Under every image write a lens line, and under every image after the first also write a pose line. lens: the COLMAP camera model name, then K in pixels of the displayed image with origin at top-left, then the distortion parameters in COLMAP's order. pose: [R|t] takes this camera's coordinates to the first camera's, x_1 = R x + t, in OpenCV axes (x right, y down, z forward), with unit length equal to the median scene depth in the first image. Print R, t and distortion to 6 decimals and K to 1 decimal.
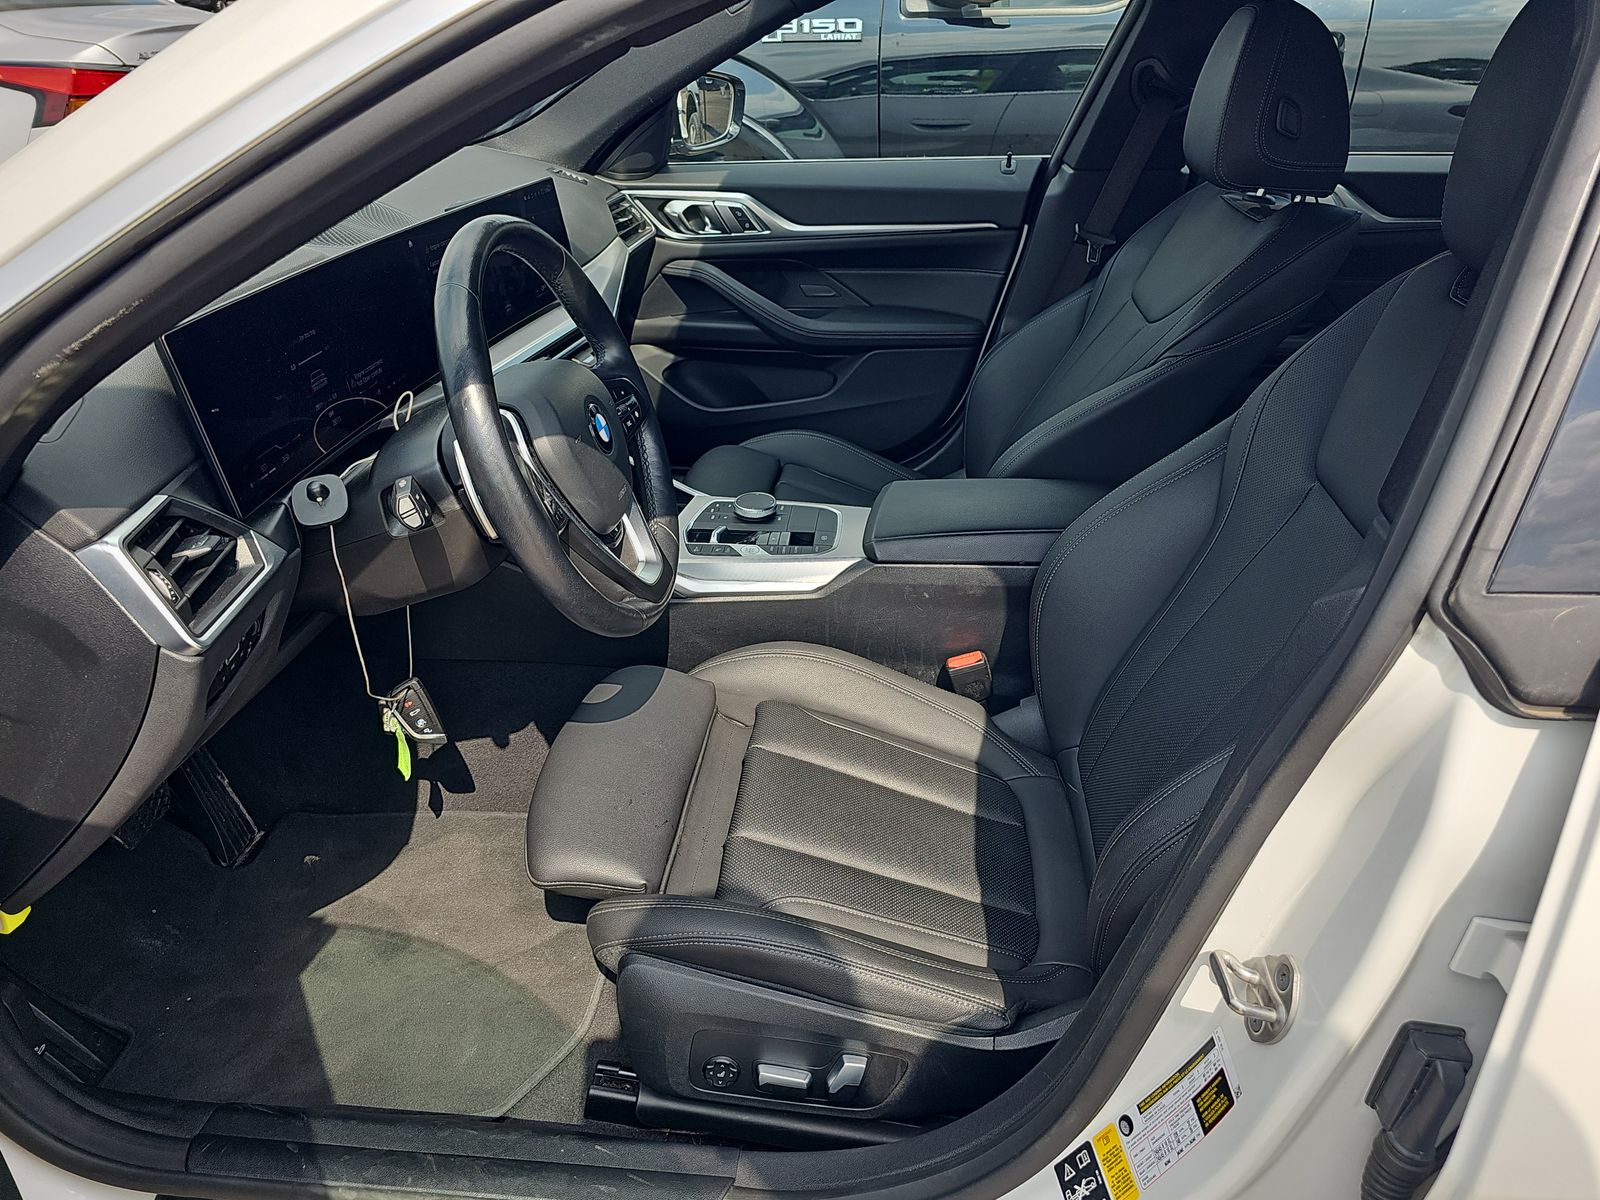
lens RADIAL K [[1059.5, 0, 803.9], [0, 1059.5, 600.5], [0, 0, 1]] dist [0.033708, -0.027217]
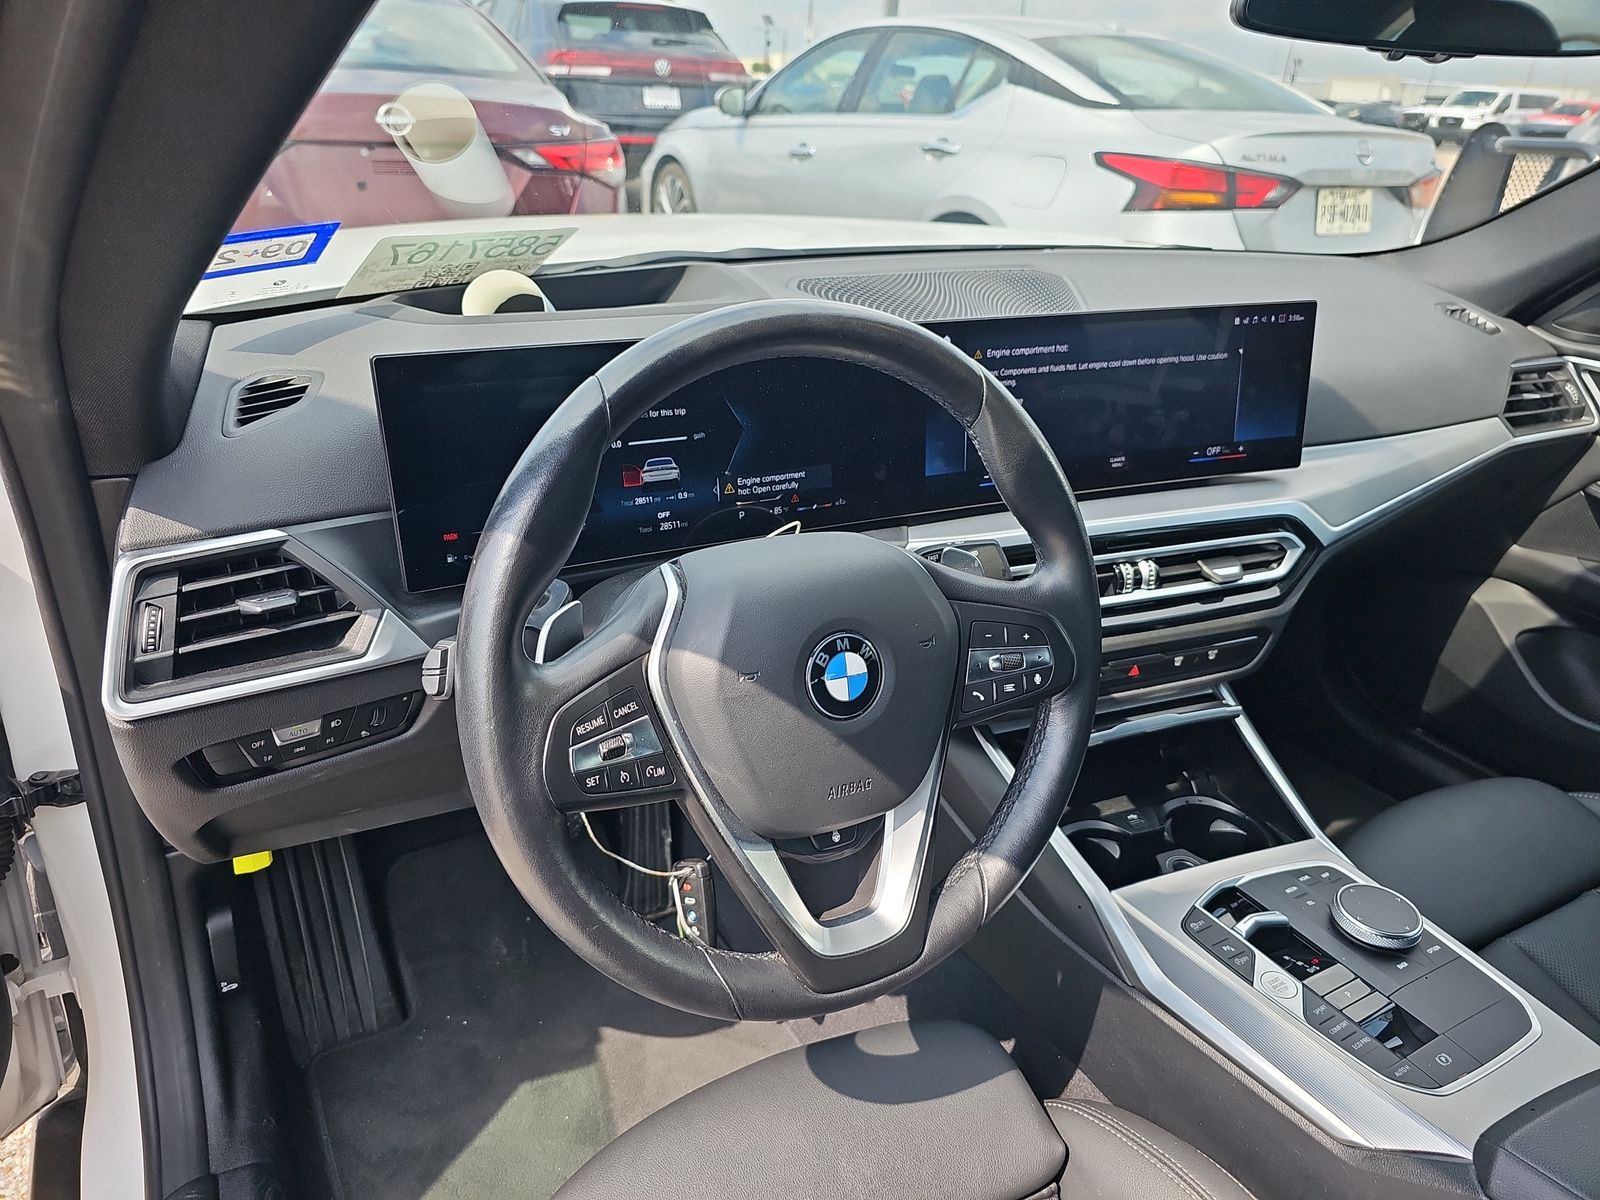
lens RADIAL K [[1059.5, 0, 803.9], [0, 1059.5, 600.5], [0, 0, 1]] dist [0.033708, -0.027217]
pose [[0.557934, 0.364671, -0.745469, 0.105096], [-0.436136, 0.893076, 0.110459, -0.125563], [0.706042, 0.263497, 0.657324, 0.294475]]
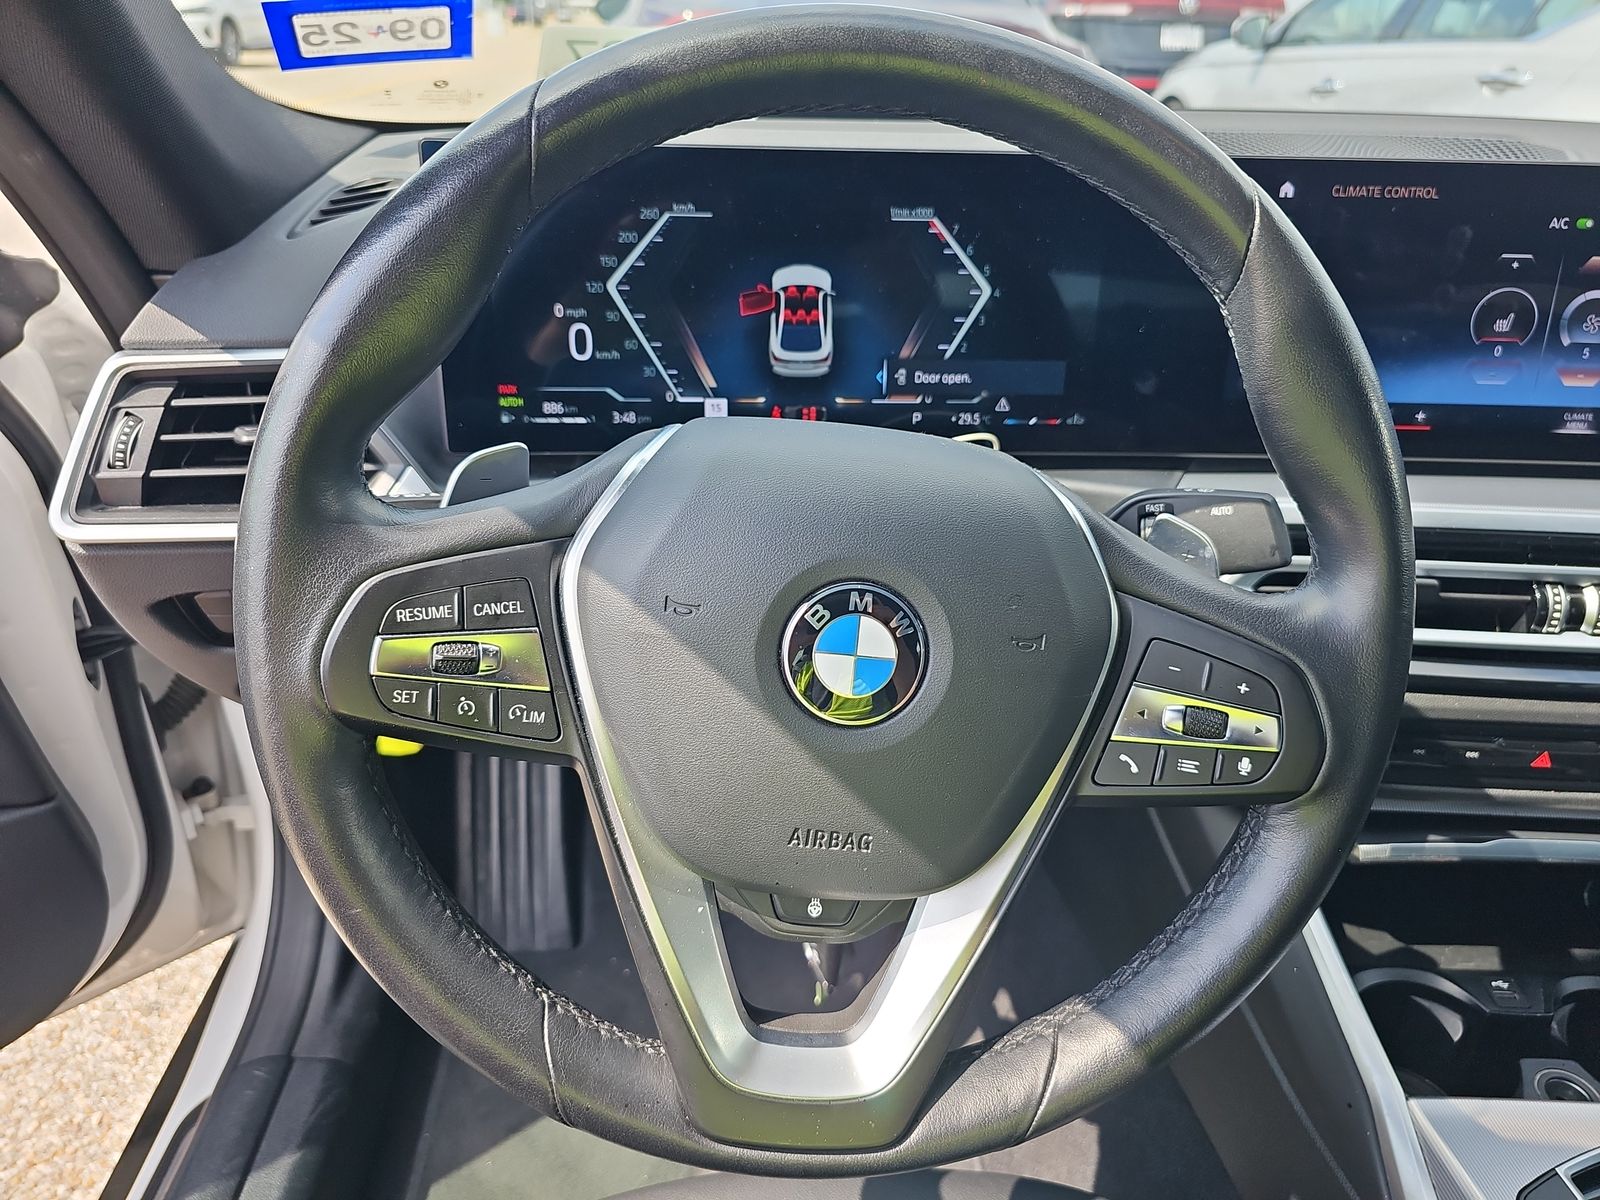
lens RADIAL K [[1104.4, 0, 801.6], [0, 1104.4, 592.5], [0, 0, 1]] dist [-0.009955, 0.003220]
pose [[0.172501, 0.449364, -0.876536, 0.054075], [-0.503276, 0.805163, 0.313730, -0.139275], [0.846733, 0.387021, 0.365046, 0.419108]]
